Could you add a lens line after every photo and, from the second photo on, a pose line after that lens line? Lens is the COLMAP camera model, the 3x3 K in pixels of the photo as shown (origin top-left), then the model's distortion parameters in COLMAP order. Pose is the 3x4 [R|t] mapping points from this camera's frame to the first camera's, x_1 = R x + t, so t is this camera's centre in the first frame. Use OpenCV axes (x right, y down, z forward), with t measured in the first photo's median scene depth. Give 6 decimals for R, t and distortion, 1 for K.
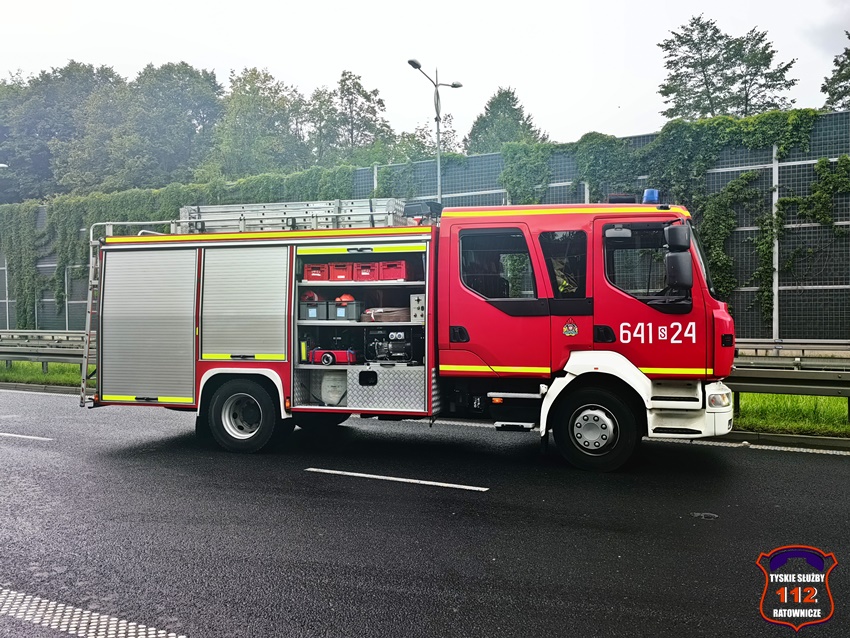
lens RADIAL K [[763.7, 0, 430.8], [0, 763.7, 322.4], [0, 0, 1]] dist [0.059251, -0.076048]
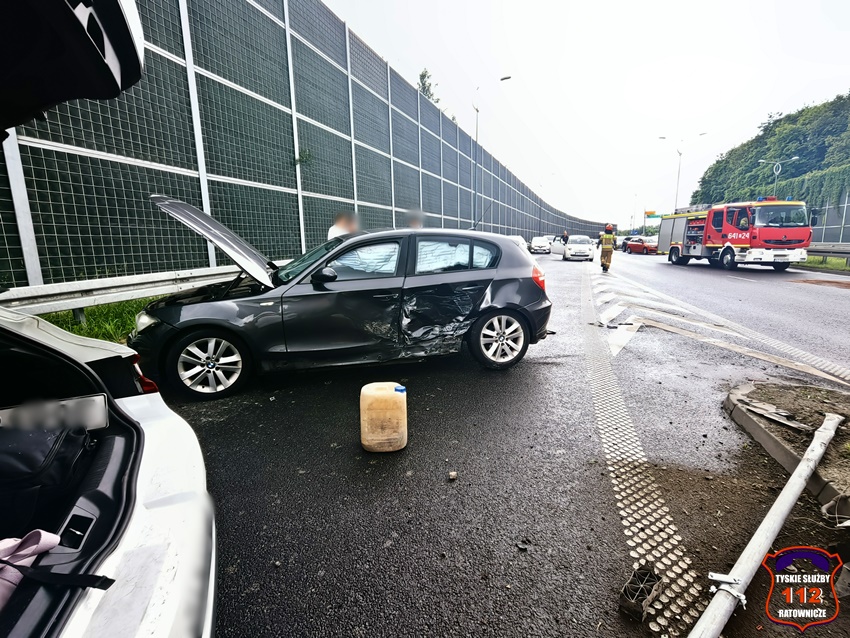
lens RADIAL K [[413.5, 0, 421.9], [0, 413.5, 316.0], [0, 0, 1]] dist [0.002096, 0.000942]
pose [[0.222041, 0.171501, -0.959836, 1.836288], [-0.000058, 0.984412, 0.175878, 0.041236], [0.975037, -0.038997, 0.218589, -1.001347]]
